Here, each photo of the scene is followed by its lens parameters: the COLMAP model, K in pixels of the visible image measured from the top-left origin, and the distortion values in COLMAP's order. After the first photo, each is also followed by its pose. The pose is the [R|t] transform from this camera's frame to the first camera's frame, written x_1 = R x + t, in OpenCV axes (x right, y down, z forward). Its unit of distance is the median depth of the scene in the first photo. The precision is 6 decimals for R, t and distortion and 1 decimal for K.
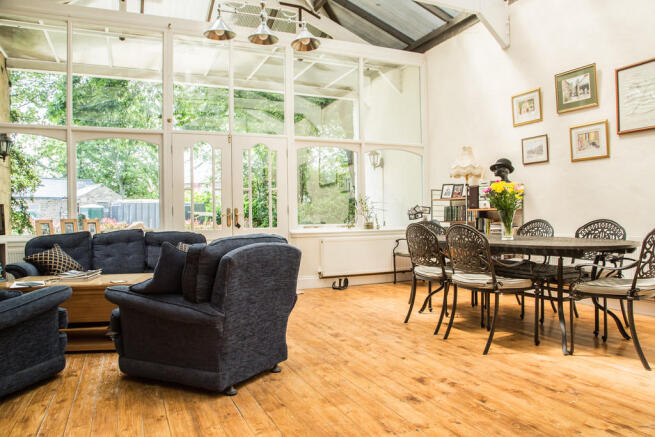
lens RADIAL K [[465.2, 0, 327.0], [0, 465.2, 216.5], [0, 0, 1]] dist [-0.087537, 0.002161]
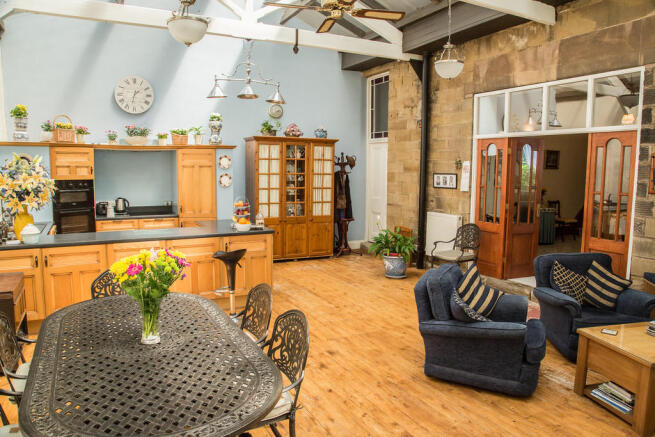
lens RADIAL K [[465.2, 0, 327.3], [0, 465.2, 218.2], [0, 0, 1]] dist [-0.087537, 0.002161]
pose [[-0.996962, 0.012931, -0.076812, 0.280902], [0.003963, 0.993267, 0.115781, -0.269577], [0.077792, 0.115125, -0.990300, 2.283720]]
